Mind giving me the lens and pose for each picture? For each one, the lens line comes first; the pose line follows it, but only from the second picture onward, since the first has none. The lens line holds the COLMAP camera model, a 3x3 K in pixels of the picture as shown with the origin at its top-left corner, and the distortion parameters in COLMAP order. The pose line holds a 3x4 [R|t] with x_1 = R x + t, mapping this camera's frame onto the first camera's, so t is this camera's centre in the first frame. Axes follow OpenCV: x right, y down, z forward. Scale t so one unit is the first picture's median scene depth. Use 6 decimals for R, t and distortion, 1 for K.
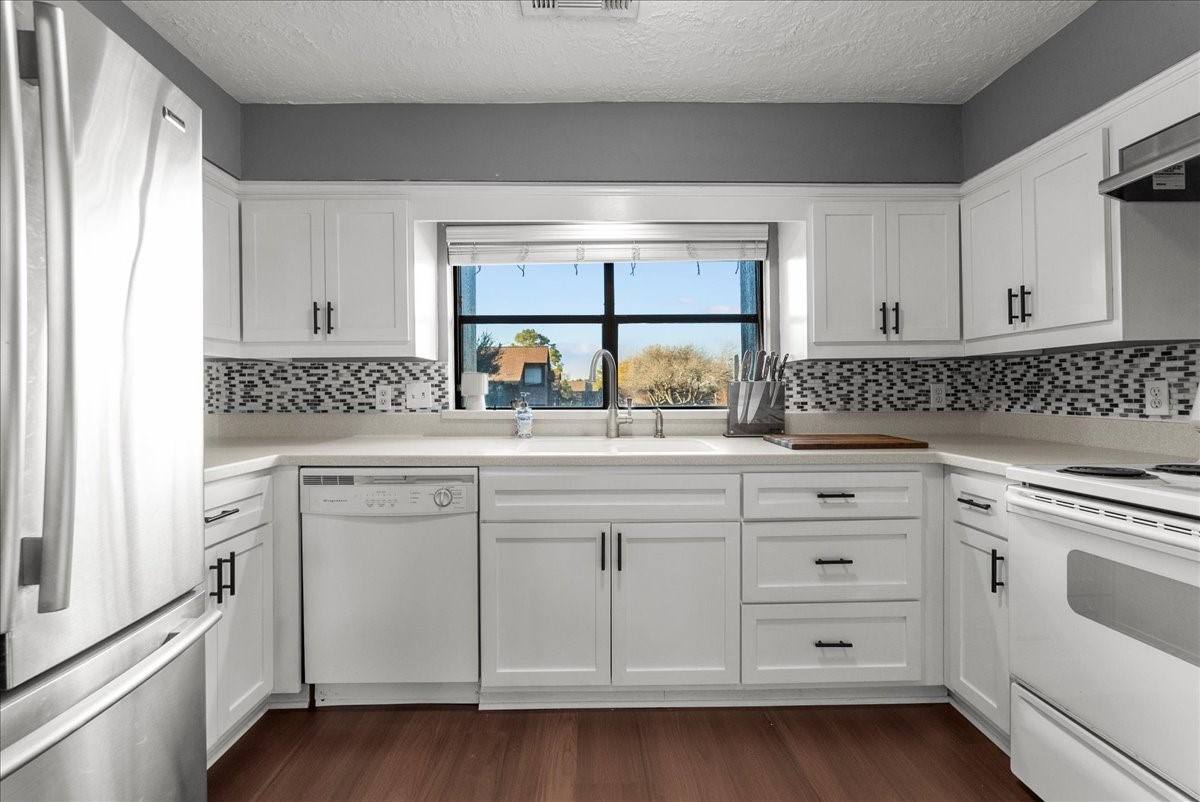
lens RADIAL K [[526.2, 0, 601.6], [0, 526.2, 397.4], [0, 0, 1]] dist [-0.011752, 0.002853]
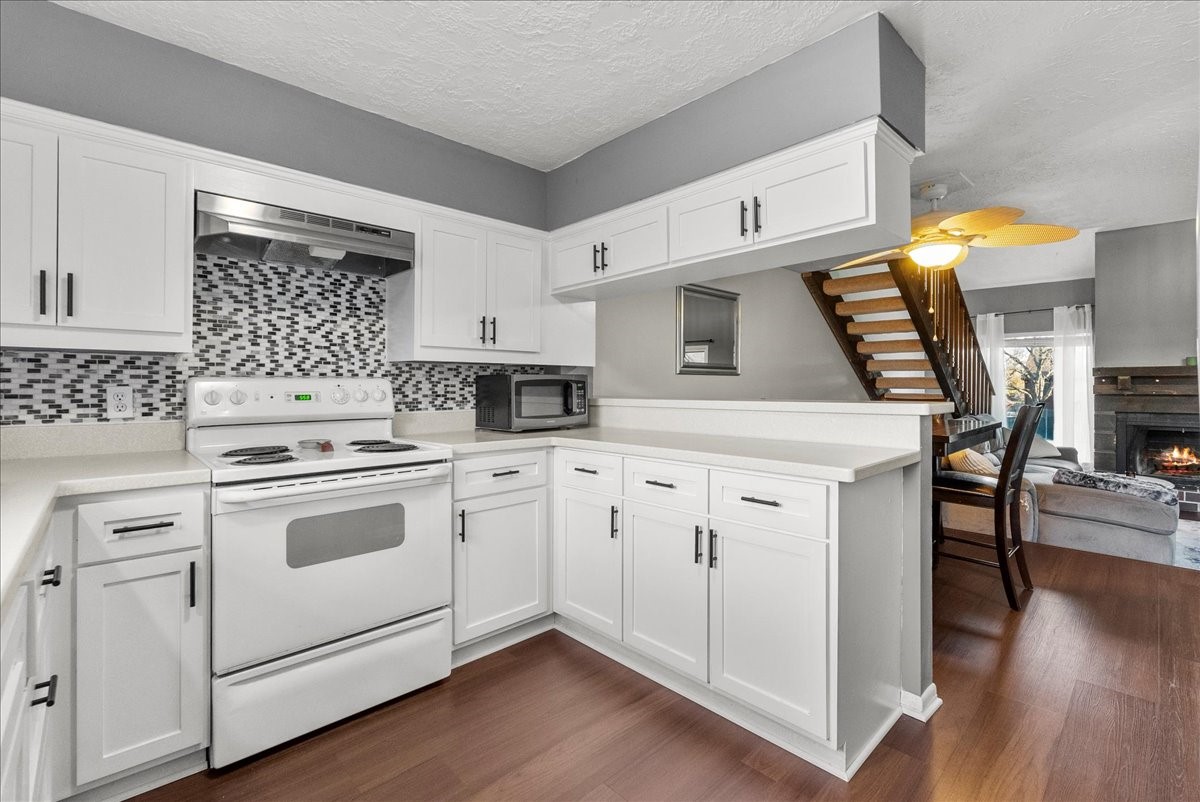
lens RADIAL K [[526.2, 0, 608.2], [0, 526.2, 384.5], [0, 0, 1]] dist [-0.011752, 0.002853]
pose [[-0.681839, 0.003051, 0.731496, -0.343991], [0.005067, 0.999987, 0.000551, -0.025146], [-0.731484, 0.004082, -0.681846, 0.790305]]
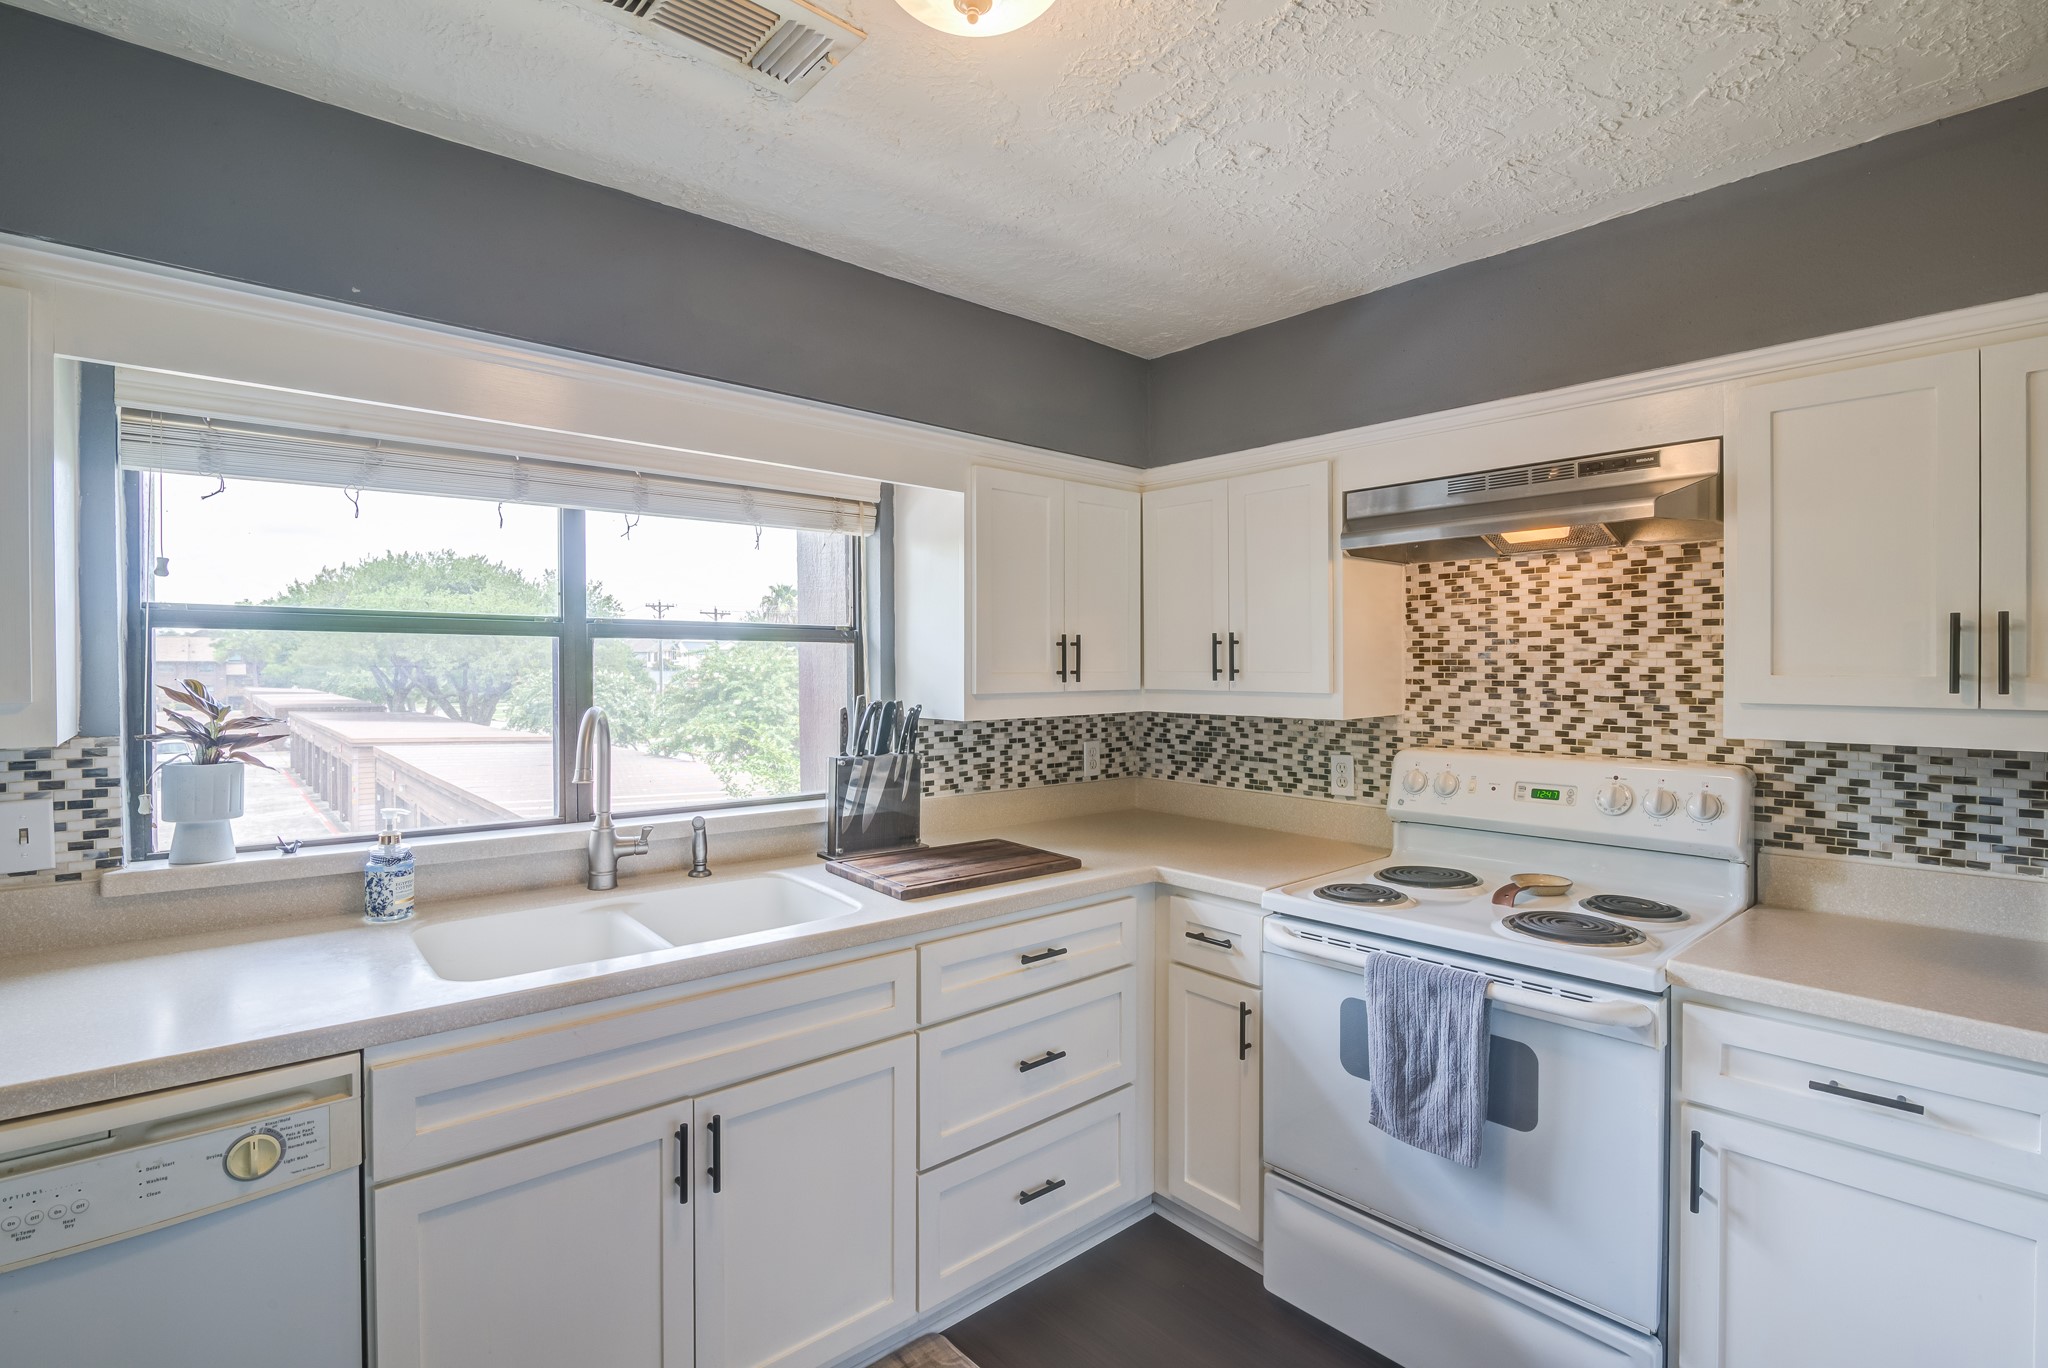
lens RADIAL K [[956.4, 0, 1029.7], [0, 956.4, 672.3], [0, 0, 1]] dist [-0.025369, 0.003876]
pose [[0.759831, 0.004708, 0.650103, -0.267767], [-0.003143, 0.999989, -0.003567, -0.127097], [-0.650113, 0.000667, 0.759838, 0.116599]]
